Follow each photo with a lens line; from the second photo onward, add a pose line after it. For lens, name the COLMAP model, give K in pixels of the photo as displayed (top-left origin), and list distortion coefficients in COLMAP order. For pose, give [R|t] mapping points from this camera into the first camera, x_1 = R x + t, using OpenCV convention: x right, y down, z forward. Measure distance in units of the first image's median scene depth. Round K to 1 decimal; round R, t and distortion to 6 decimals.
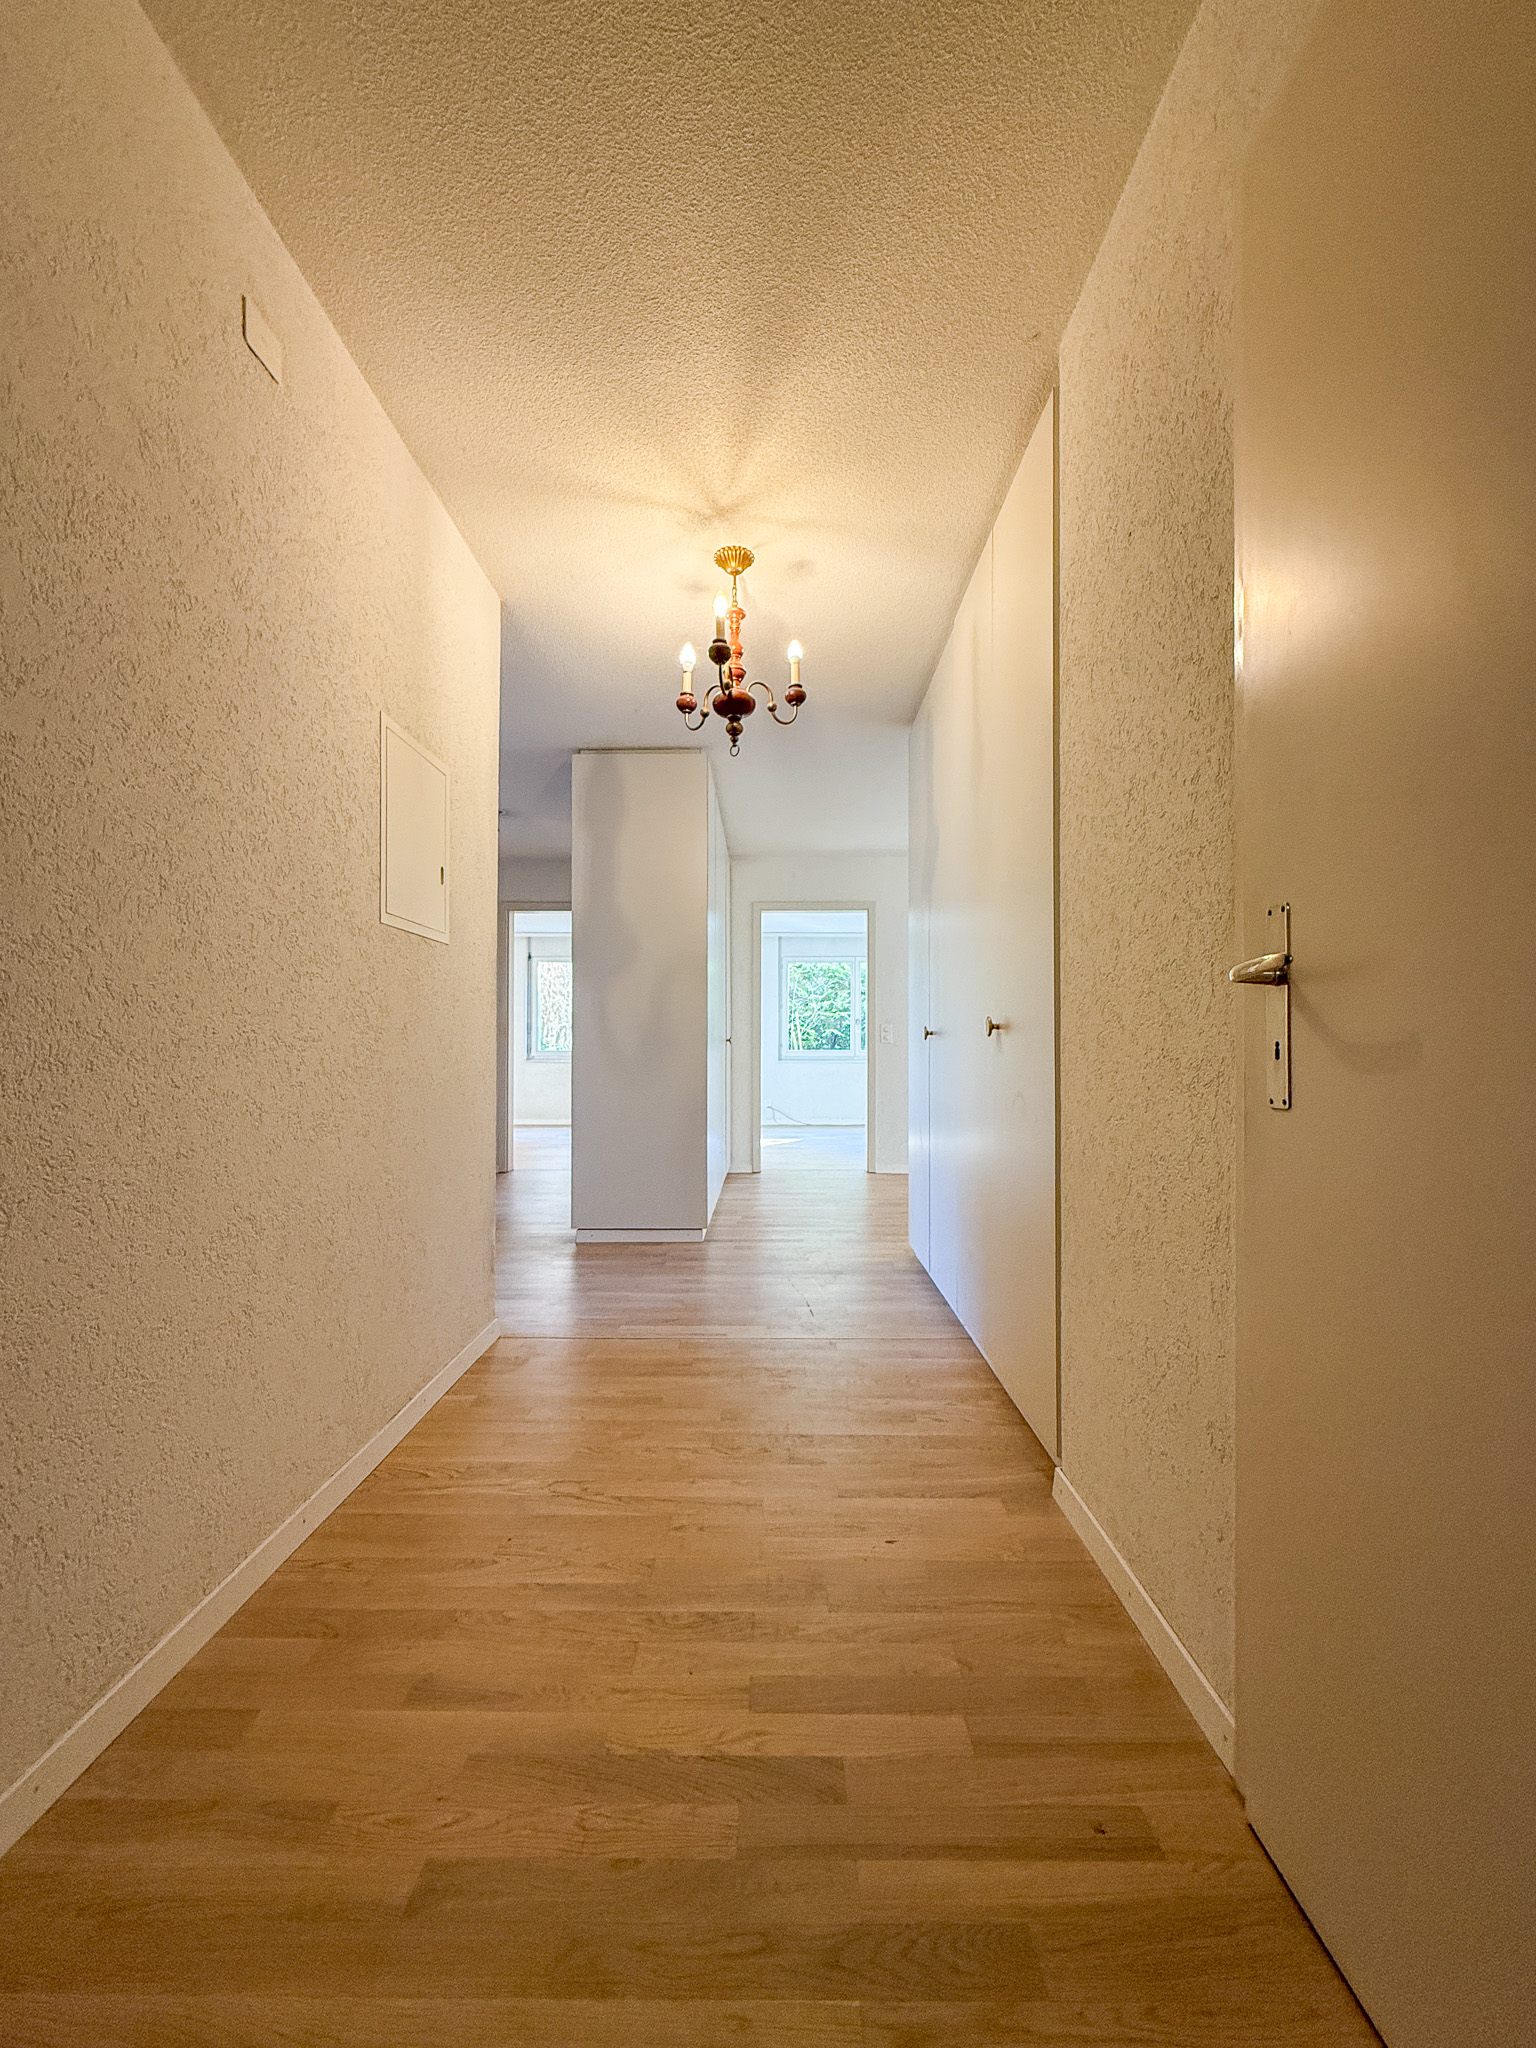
lens RADIAL K [[818.0, 0, 770.6], [0, 818.0, 1037.5], [0, 0, 1]] dist [-0.010182, -0.000124]
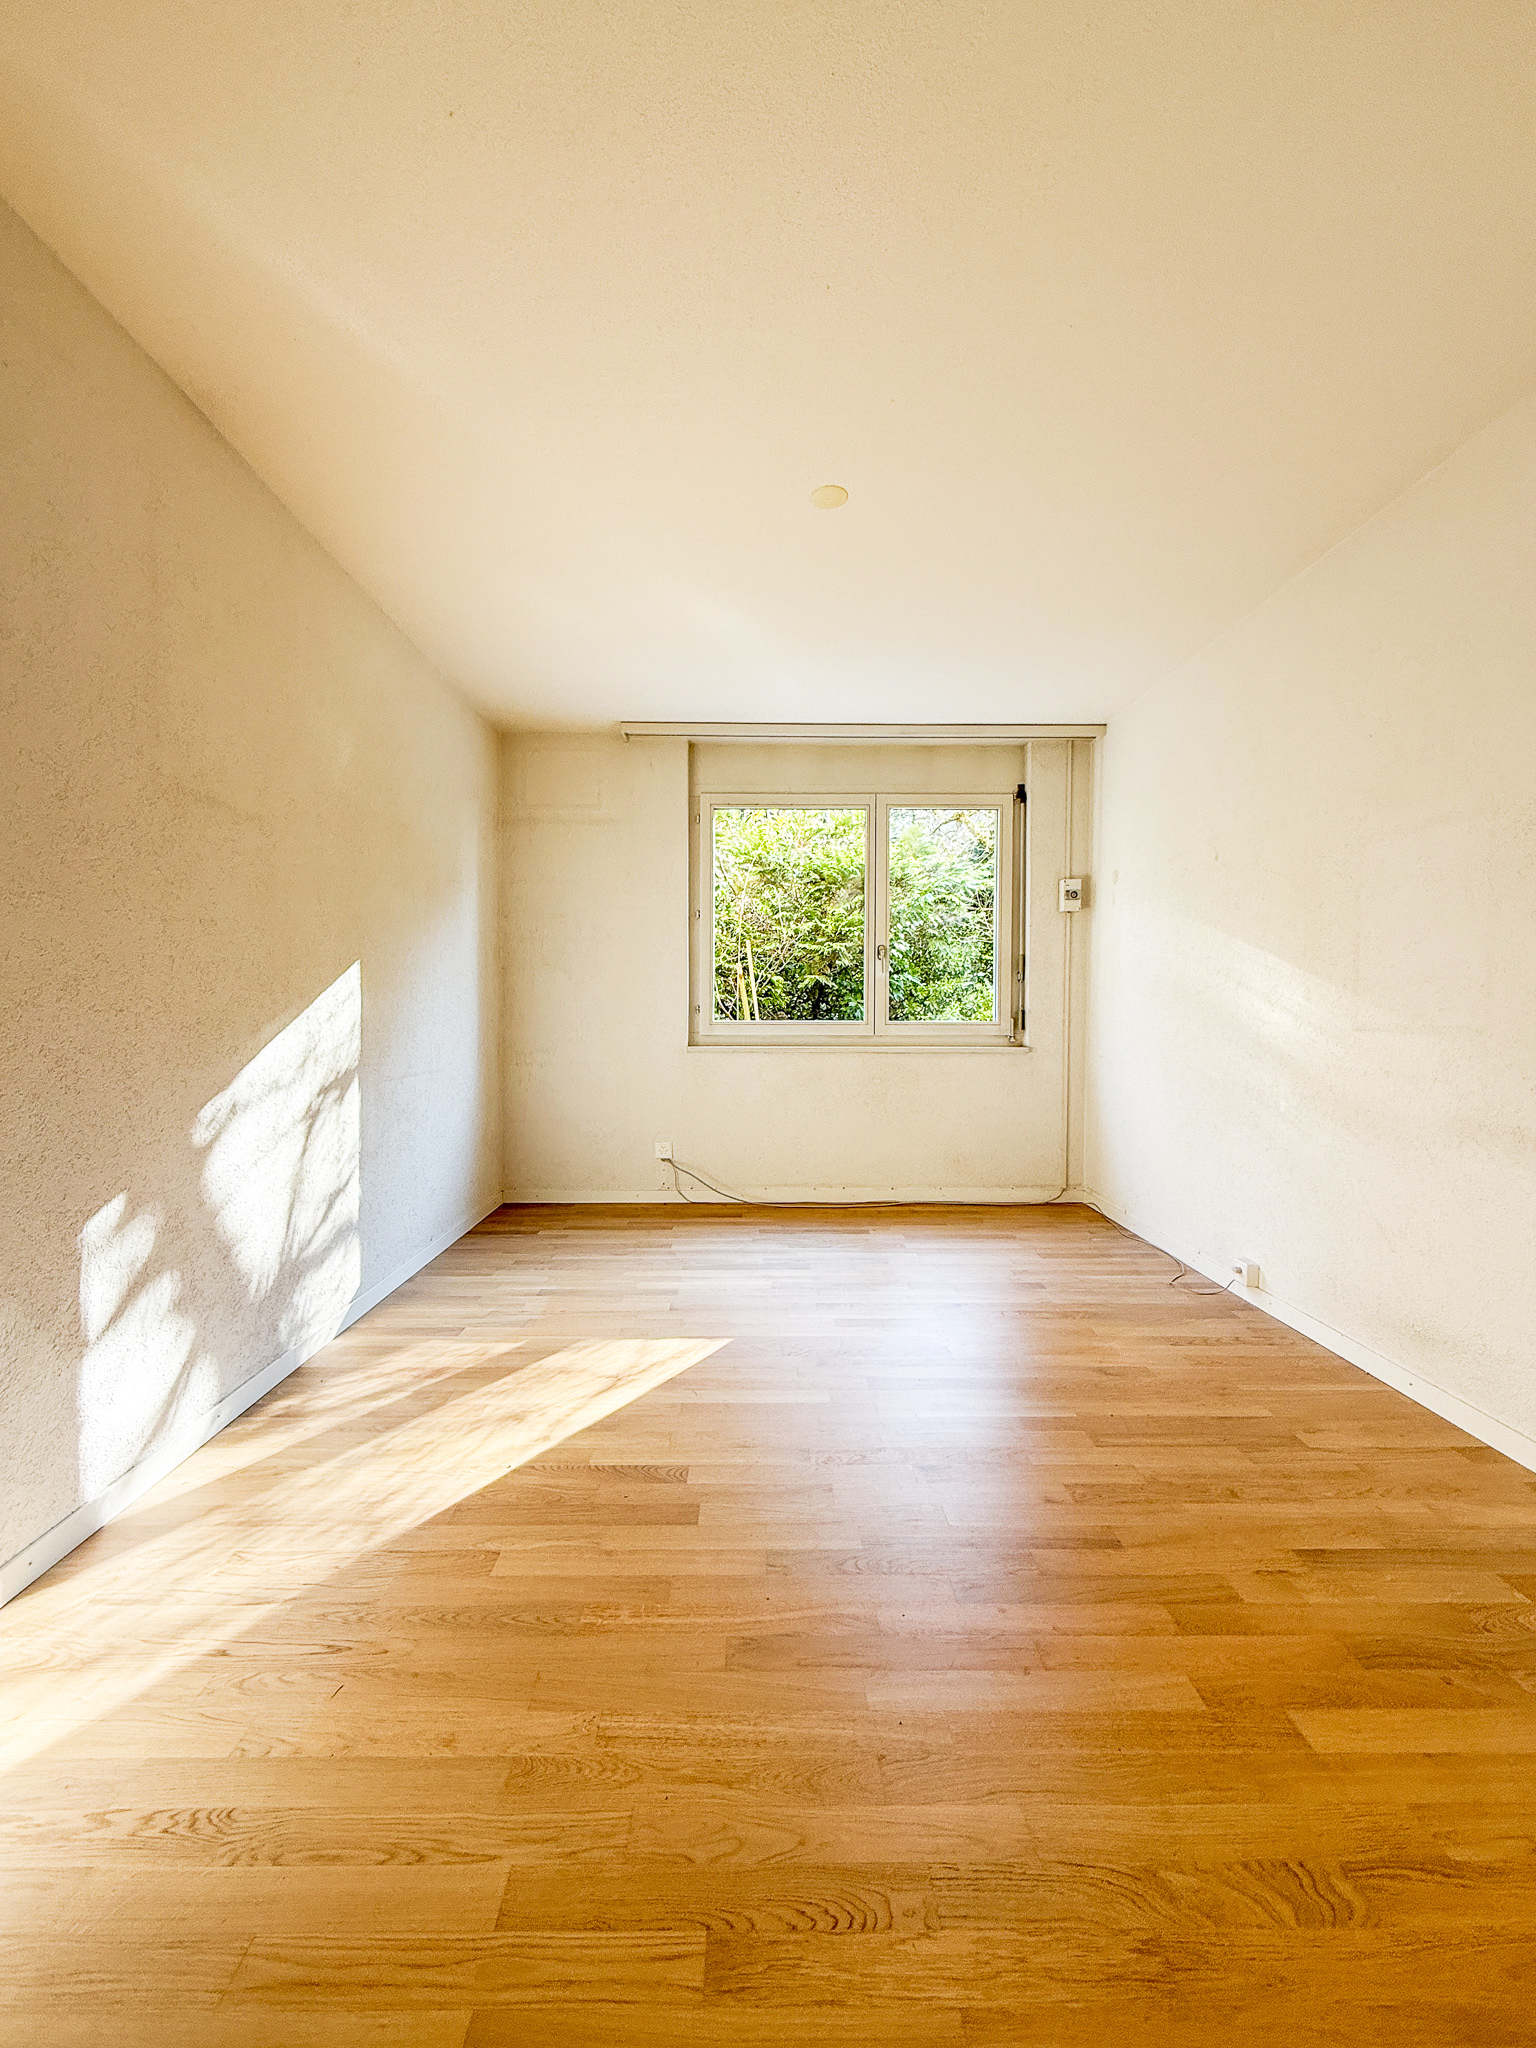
lens RADIAL K [[818.0, 0, 758.5], [0, 818.0, 1015.3], [0, 0, 1]] dist [-0.010182, -0.000124]
pose [[0.999922, -0.003841, 0.011912, 0.034987], [0.003509, 0.999610, 0.027706, 0.001348], [-0.012014, -0.027662, 0.999545, 0.521713]]
